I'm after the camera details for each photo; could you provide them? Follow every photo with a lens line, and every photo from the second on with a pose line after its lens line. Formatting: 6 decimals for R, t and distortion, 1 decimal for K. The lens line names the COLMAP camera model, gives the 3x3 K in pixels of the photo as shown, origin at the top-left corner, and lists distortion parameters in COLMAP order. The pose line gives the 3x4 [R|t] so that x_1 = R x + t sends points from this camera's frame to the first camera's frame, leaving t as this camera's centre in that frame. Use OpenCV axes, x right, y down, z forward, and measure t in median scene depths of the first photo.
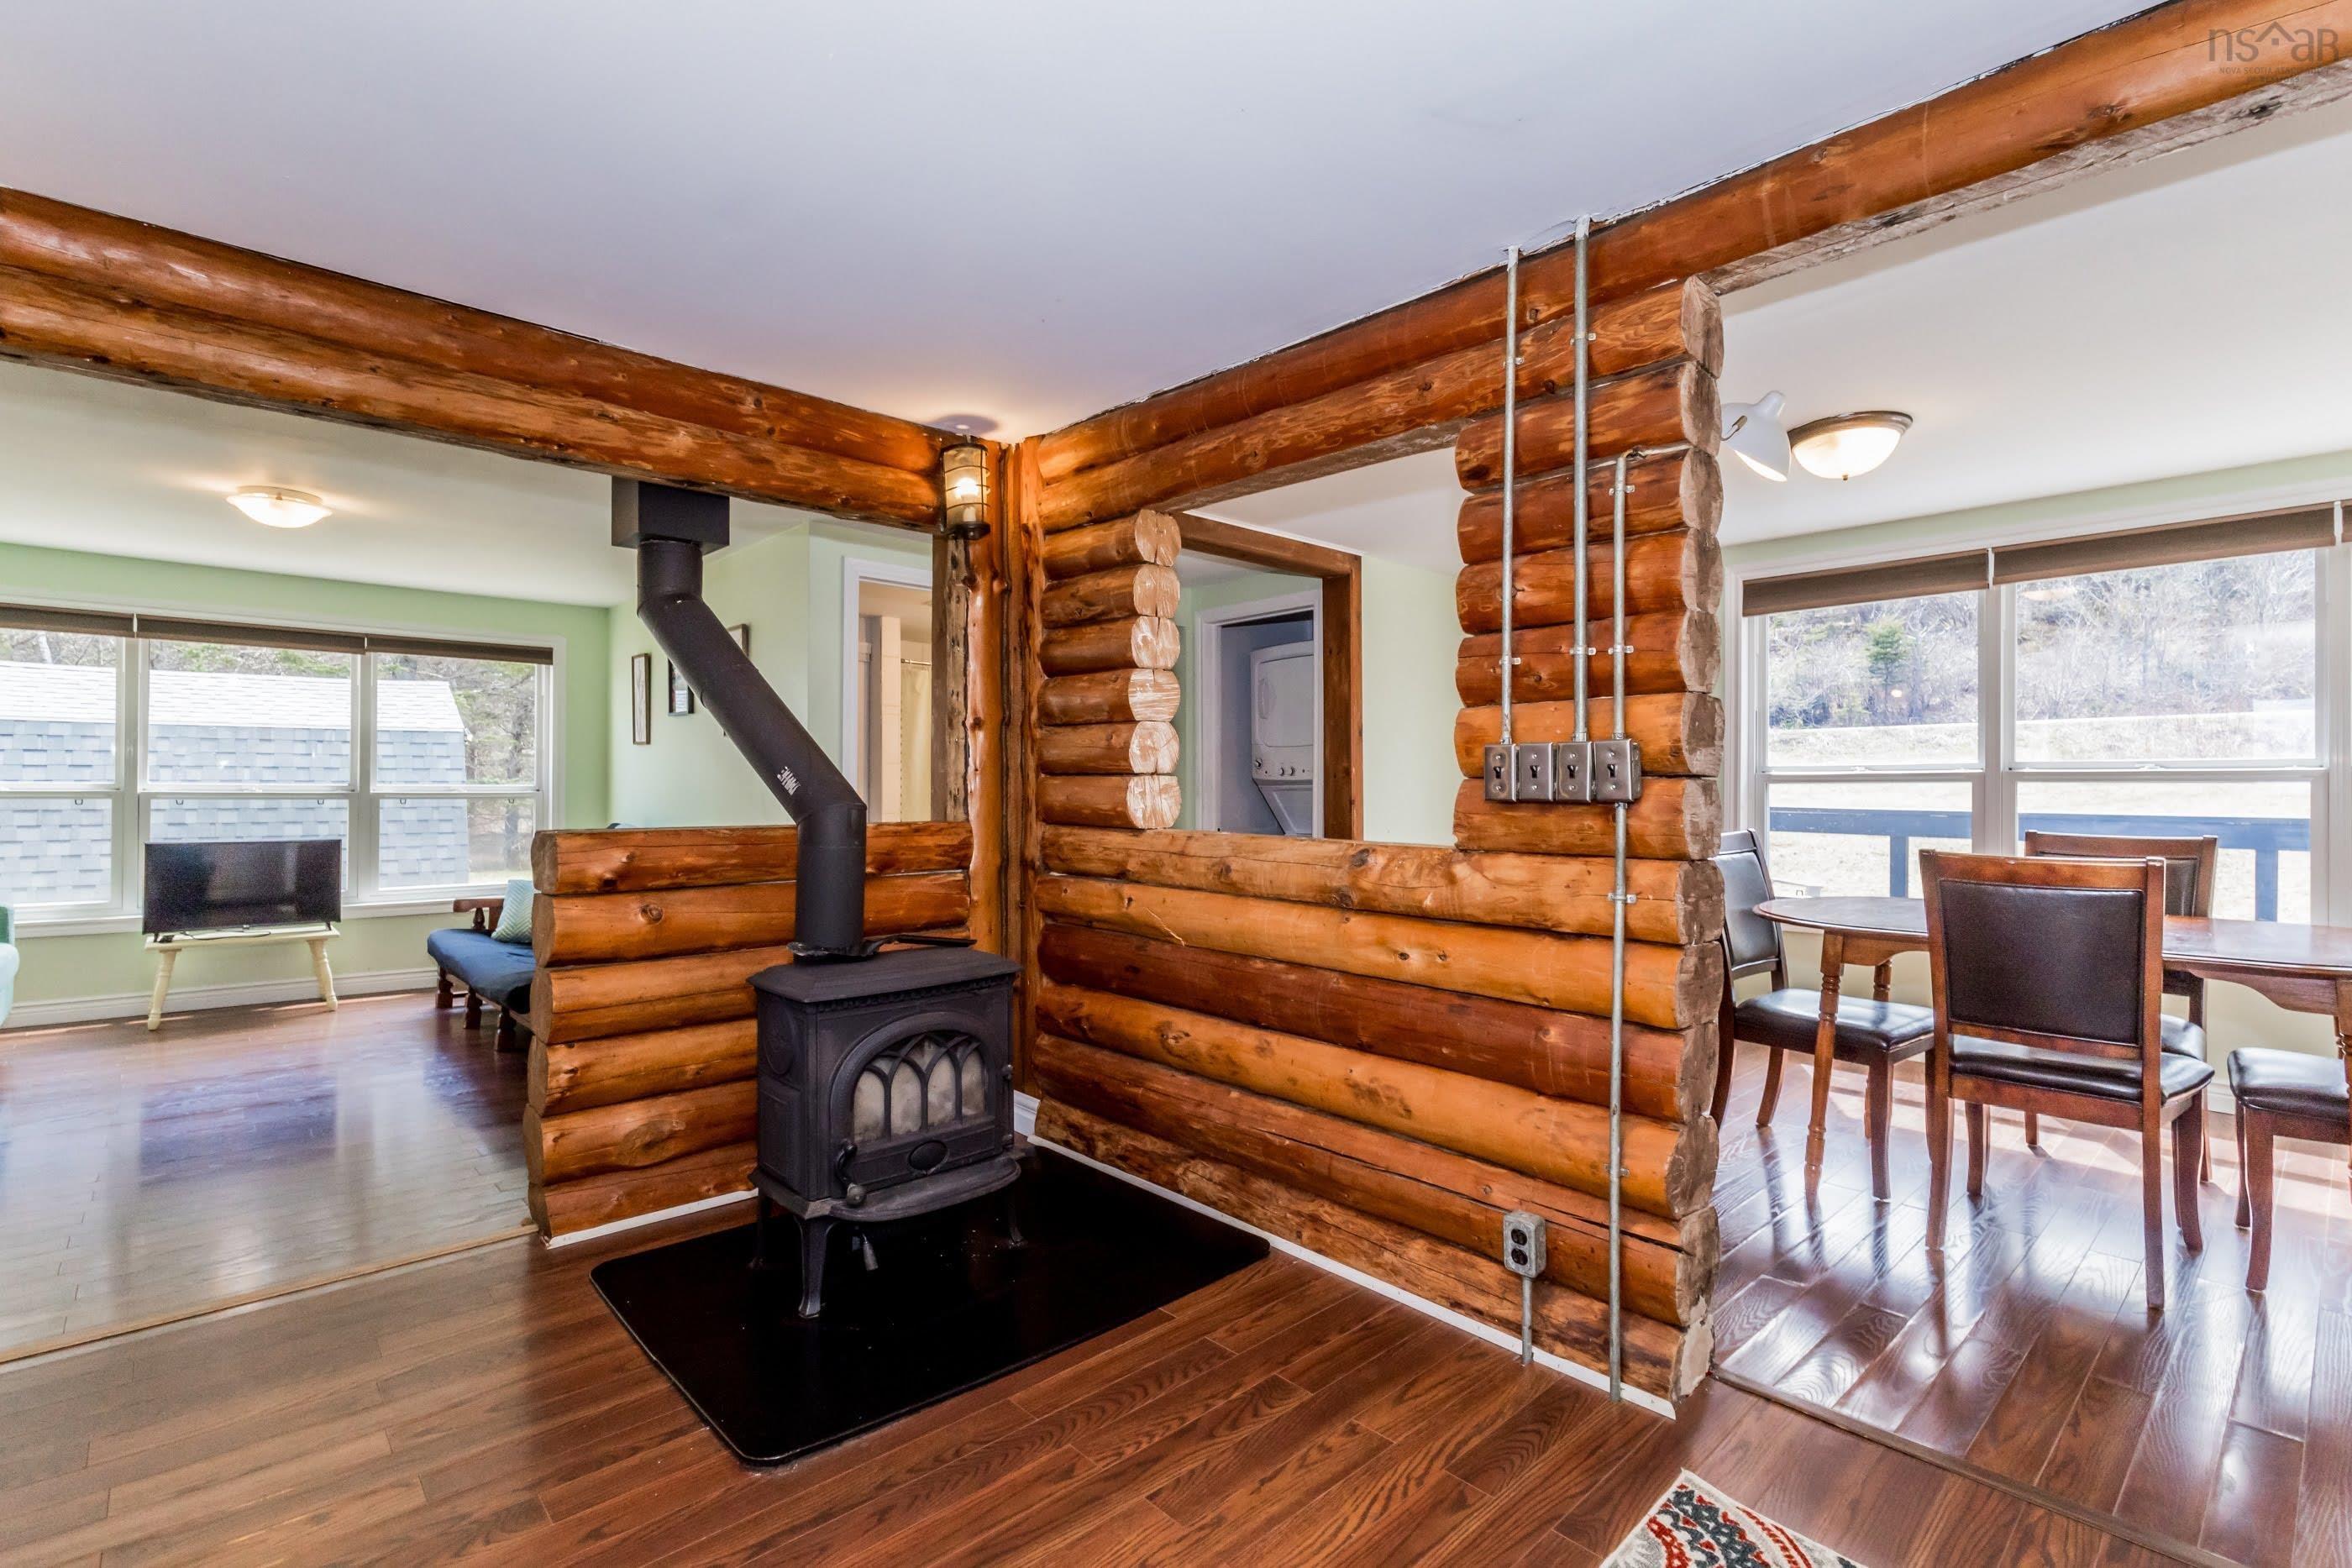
lens RADIAL K [[1090.0, 0, 1176.0], [0, 1090.0, 784.0], [0, 0, 1]] dist [-0.004238, -0.000103]
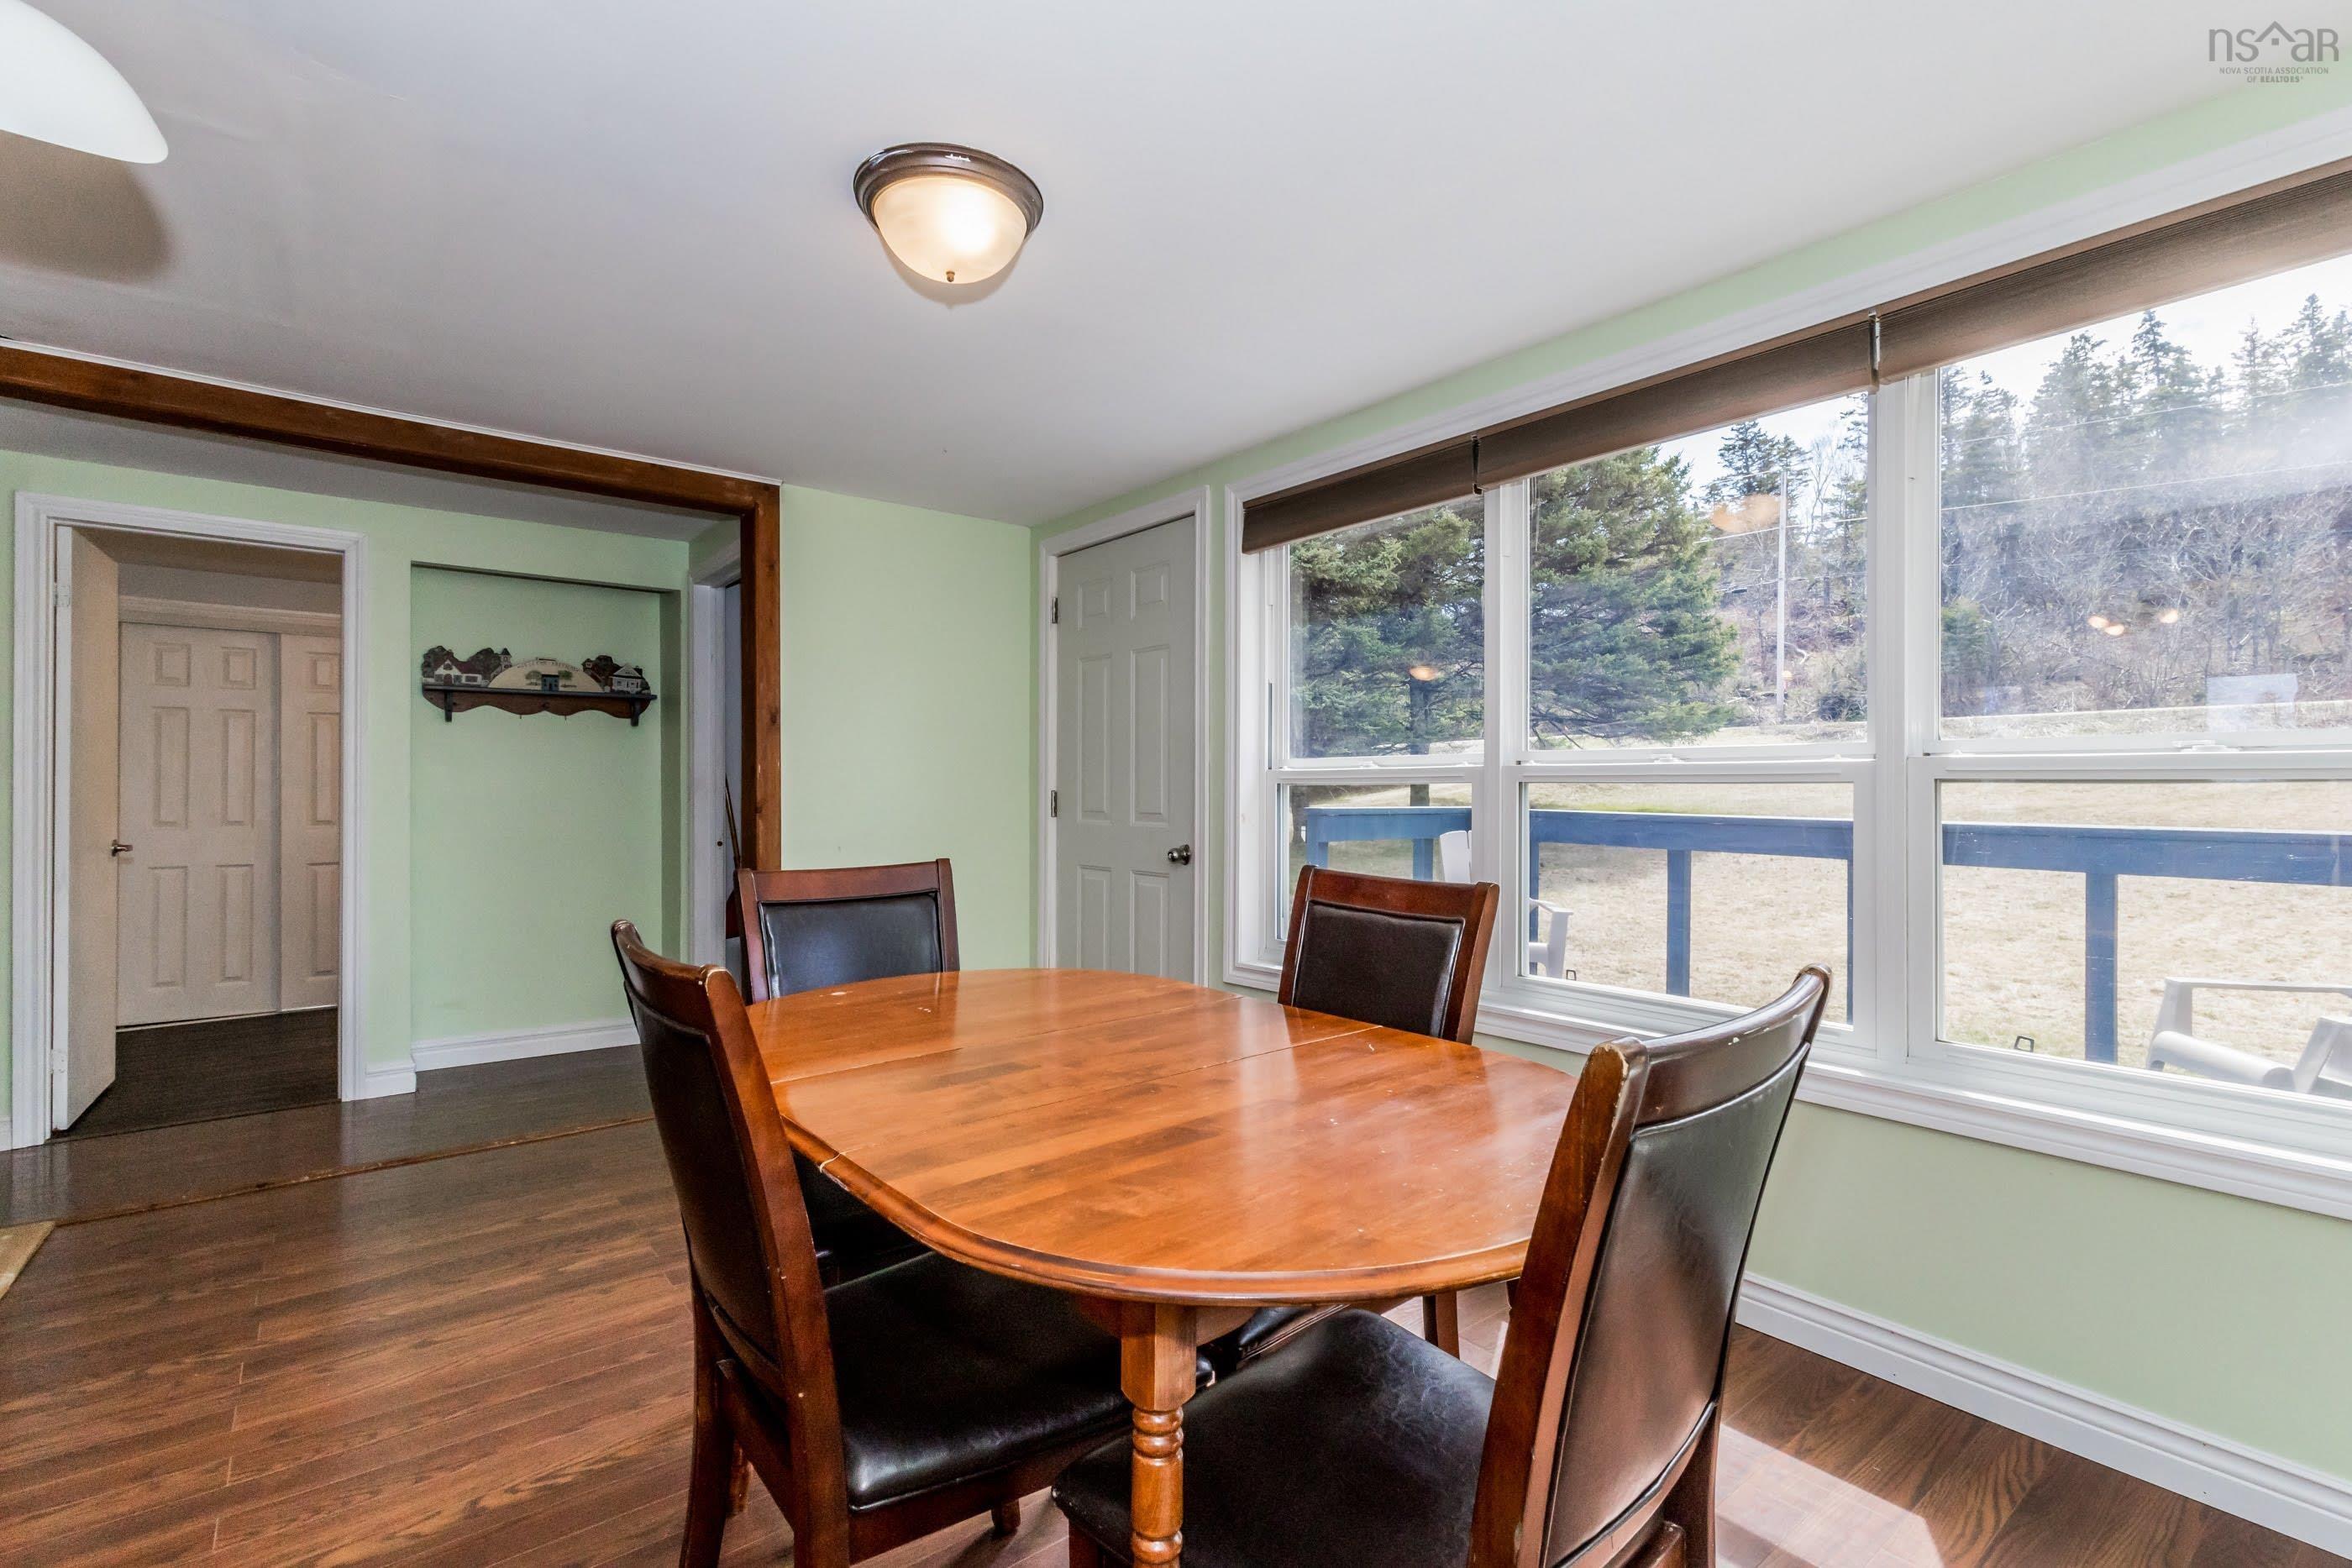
lens RADIAL K [[1100.1, 0, 1176.0], [0, 1100.1, 784.0], [0, 0, 1]] dist [-0.000619, 0.000278]
pose [[0.997684, -0.002323, -0.067982, 0.541207], [0.002394, 0.999997, 0.000963, -0.002490], [0.067980, -0.001123, 0.997686, 0.276917]]
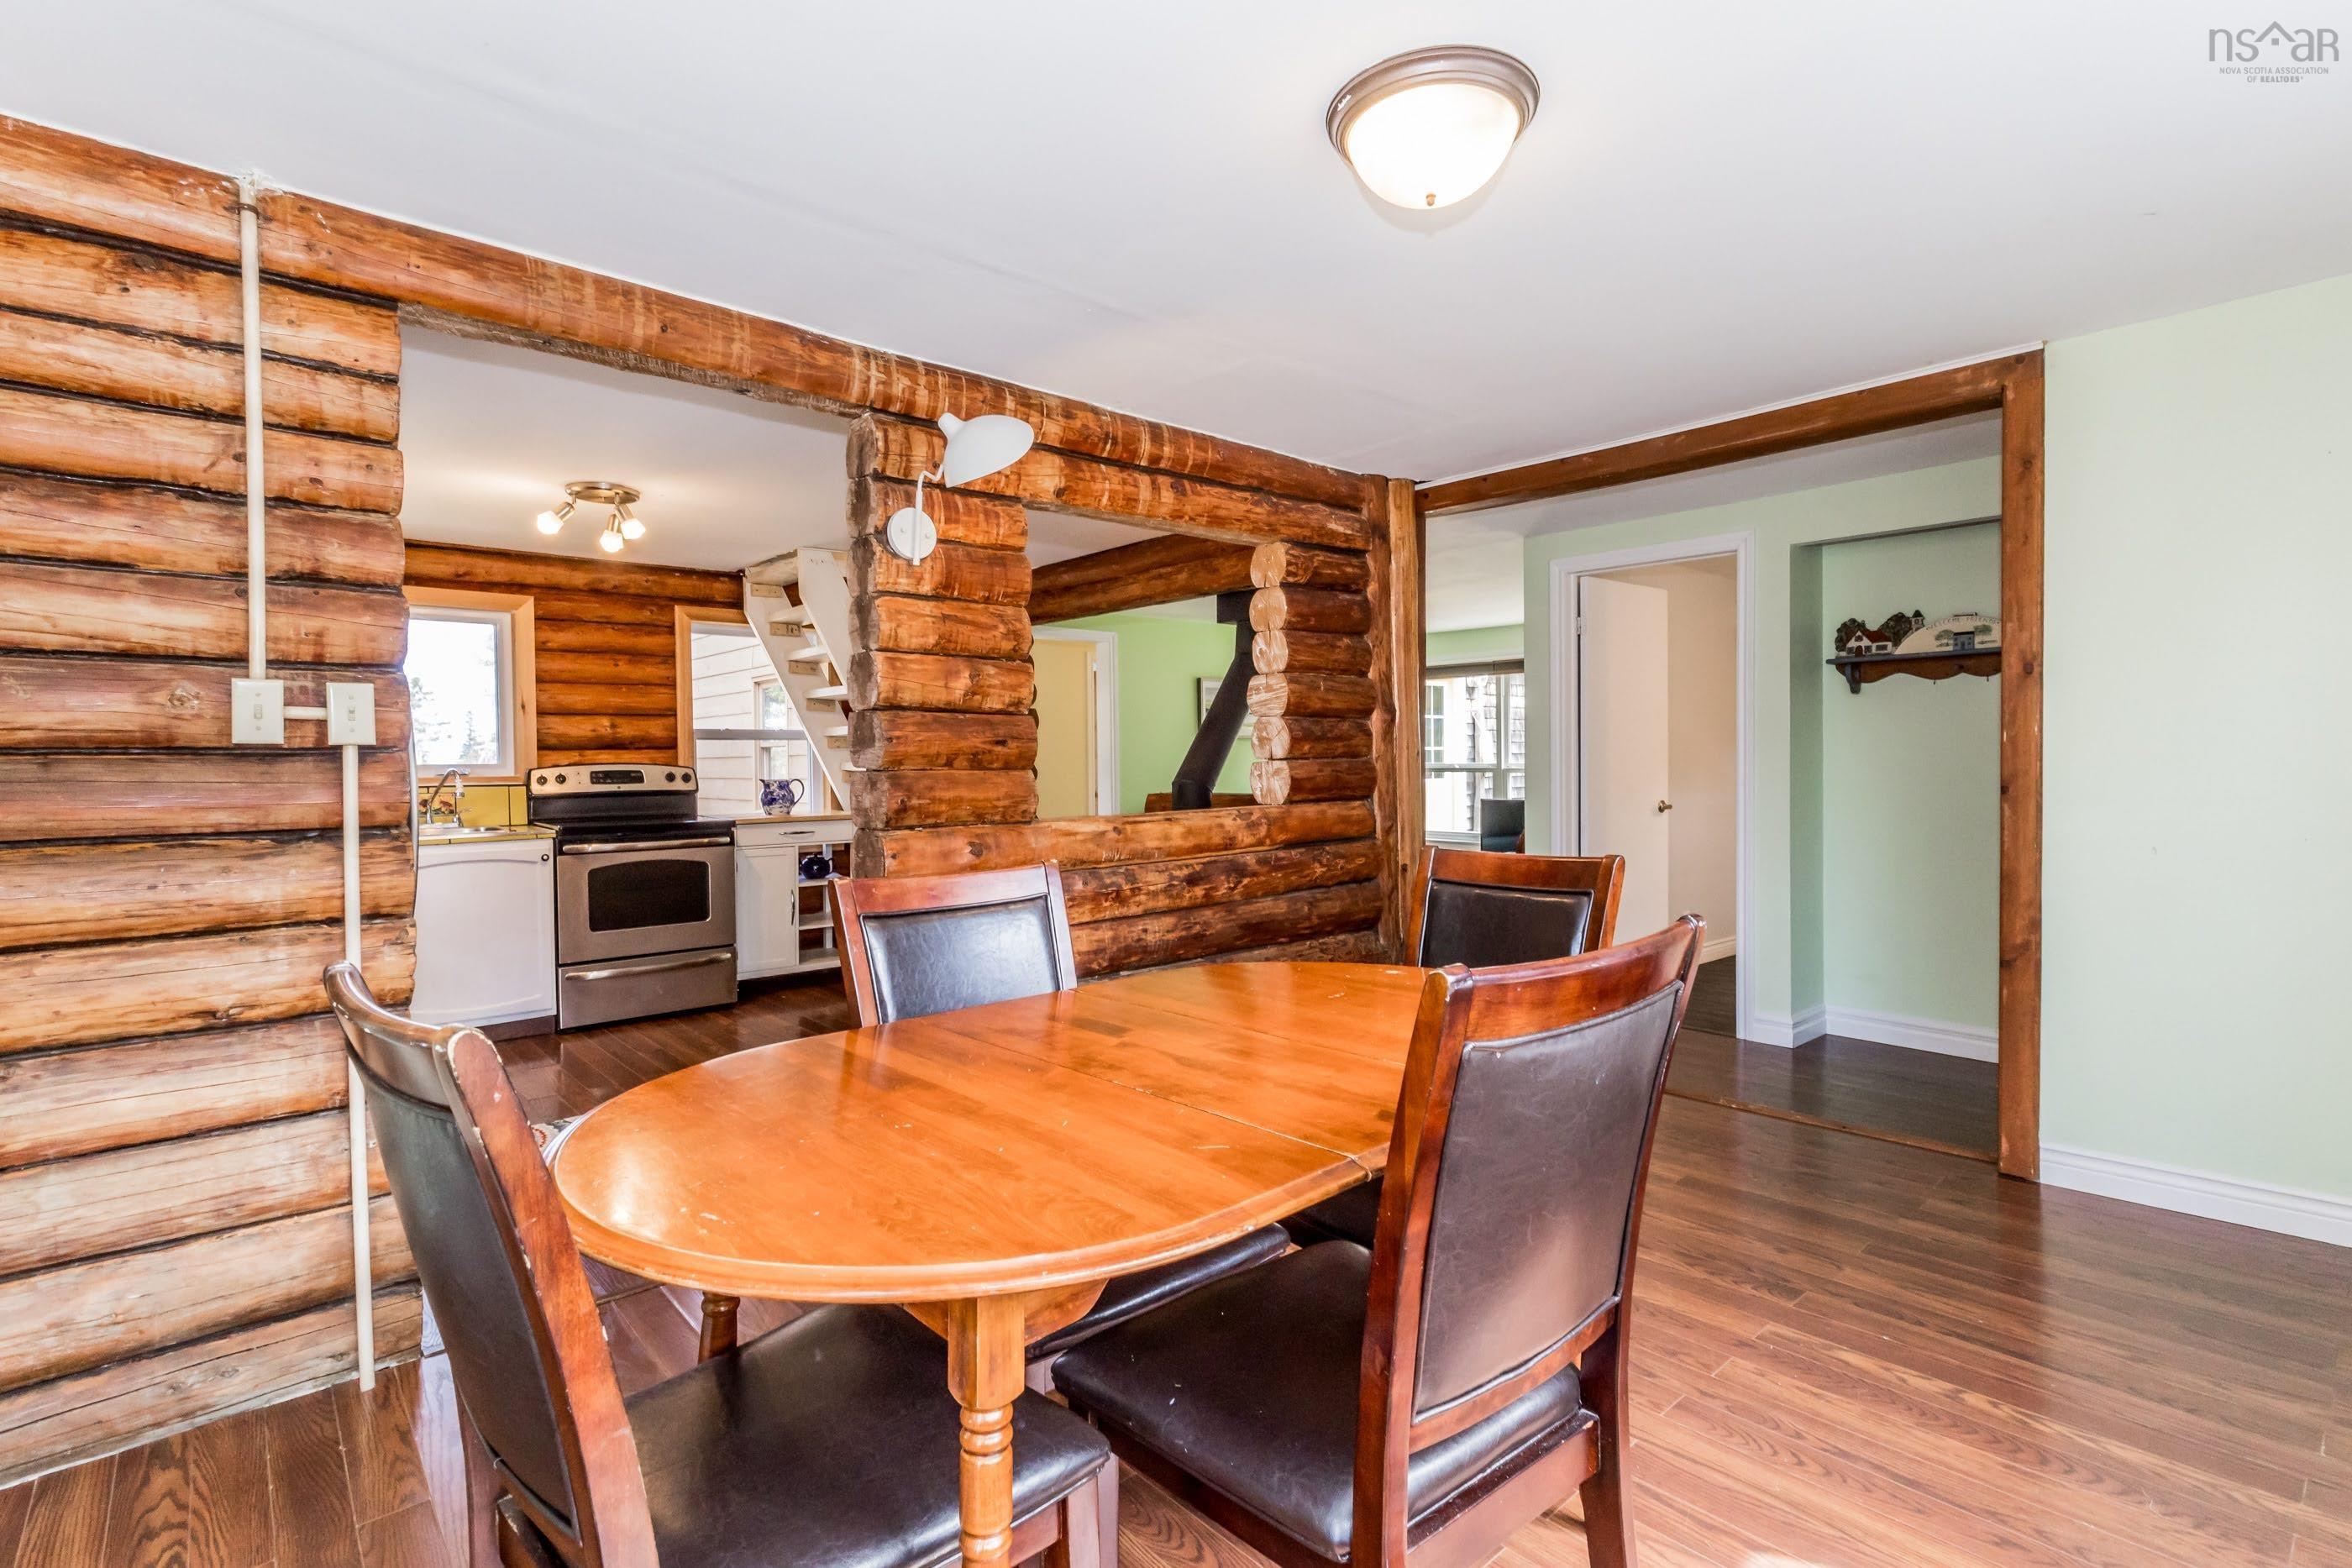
lens RADIAL K [[1100.1, 0, 1176.0], [0, 1100.1, 784.0], [0, 0, 1]] dist [-0.000619, 0.000278]
pose [[-0.024033, 0.017259, -0.999562, 0.813210], [0.013367, 0.999767, 0.016942, -0.002822], [0.999622, -0.012954, -0.024258, 0.617925]]
